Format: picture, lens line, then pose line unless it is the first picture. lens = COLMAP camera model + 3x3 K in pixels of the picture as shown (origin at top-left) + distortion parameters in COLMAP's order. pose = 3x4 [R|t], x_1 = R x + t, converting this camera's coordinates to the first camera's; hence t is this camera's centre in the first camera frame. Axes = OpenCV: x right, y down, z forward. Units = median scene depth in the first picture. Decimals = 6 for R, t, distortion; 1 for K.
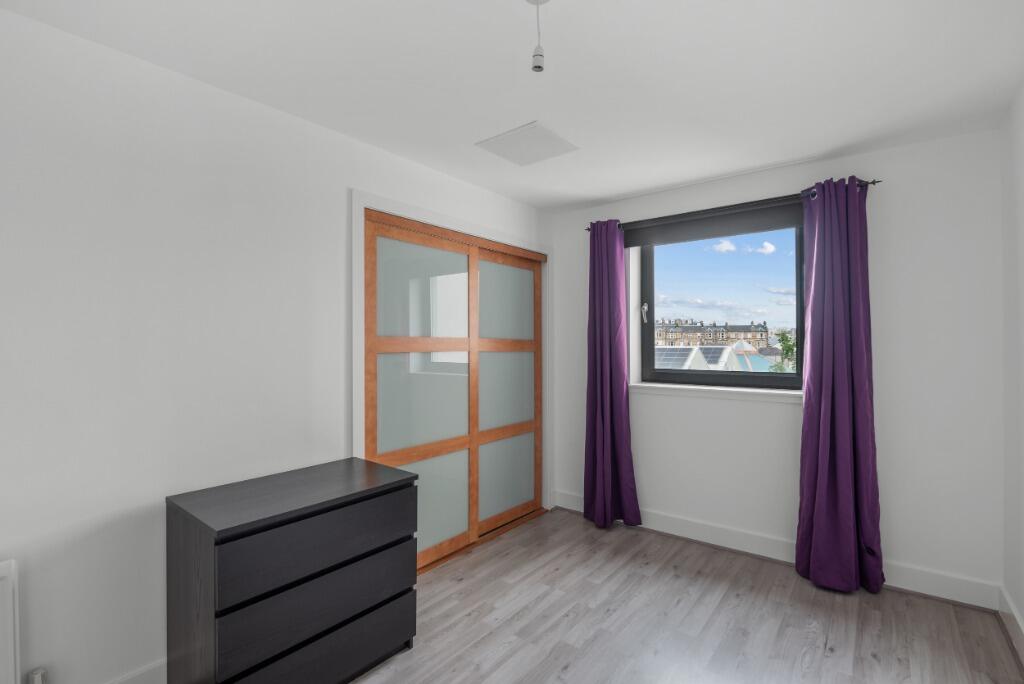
lens RADIAL K [[477.5, 0, 512.0], [0, 477.5, 342.0], [0, 0, 1]] dist [-0.000276, -0.009755]
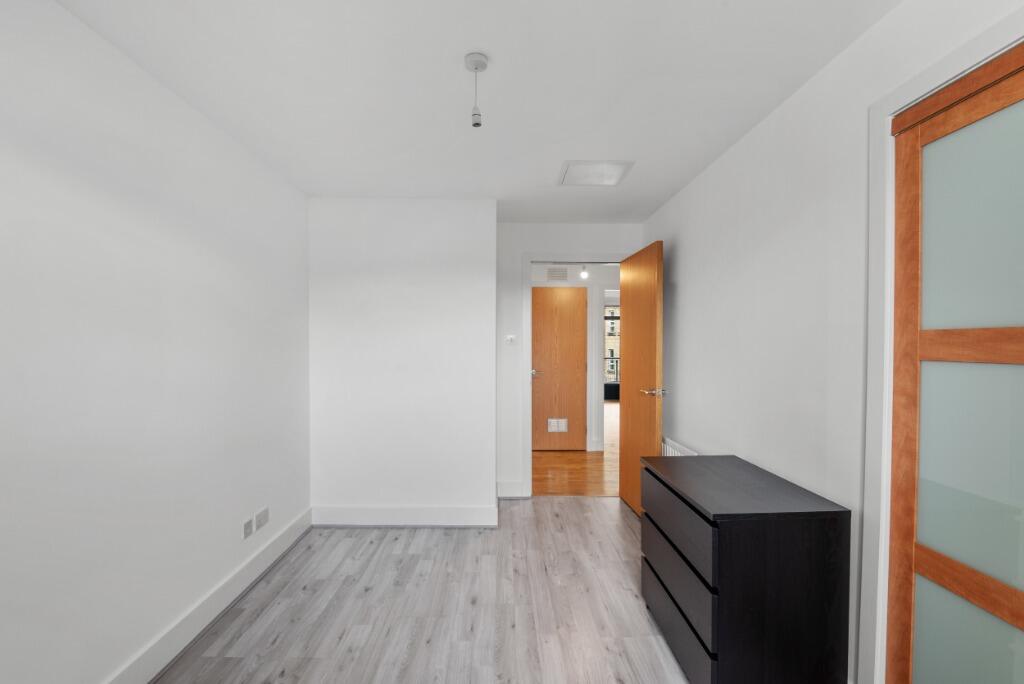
lens RADIAL K [[477.5, 0, 512.0], [0, 477.5, 342.0], [0, 0, 1]] dist [-0.000276, -0.009755]
pose [[-0.775576, -0.002720, -0.631248, 0.367851], [0.001694, 0.999978, -0.006391, 0.004028], [0.631252, -0.006026, -0.775554, 0.964954]]
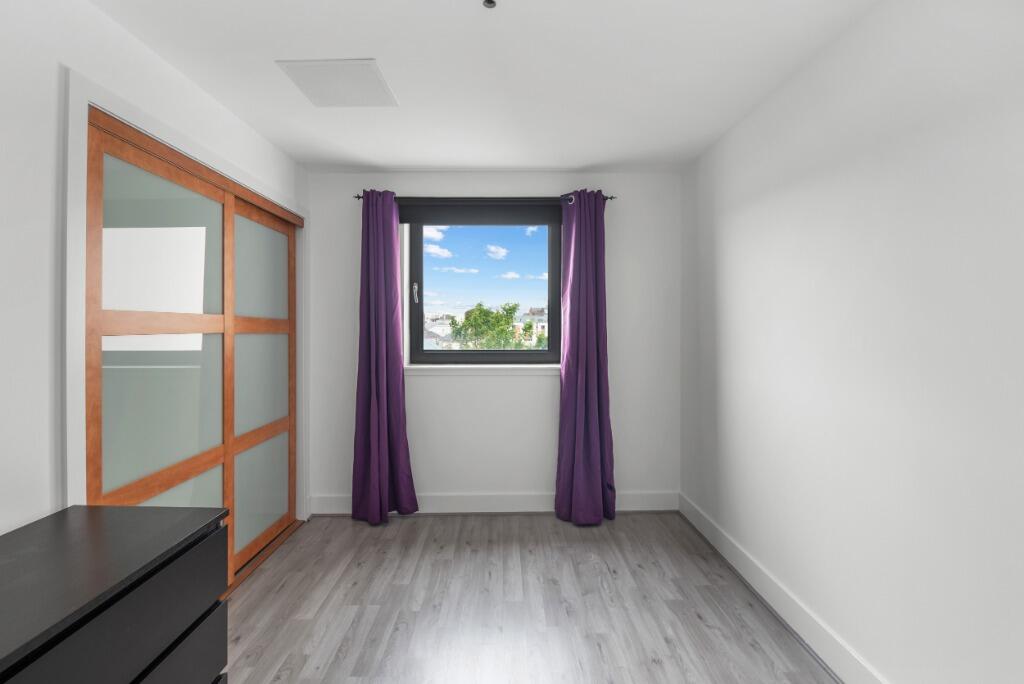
lens RADIAL K [[481.4, 0, 510.2], [0, 481.4, 326.0], [0, 0, 1]] dist [0.000405, -0.015646]
pose [[0.776601, 0.001315, 0.629991, -0.224151], [-0.001841, 0.999998, 0.000183, 0.007631], [-0.629990, -0.001302, 0.776602, 0.138963]]
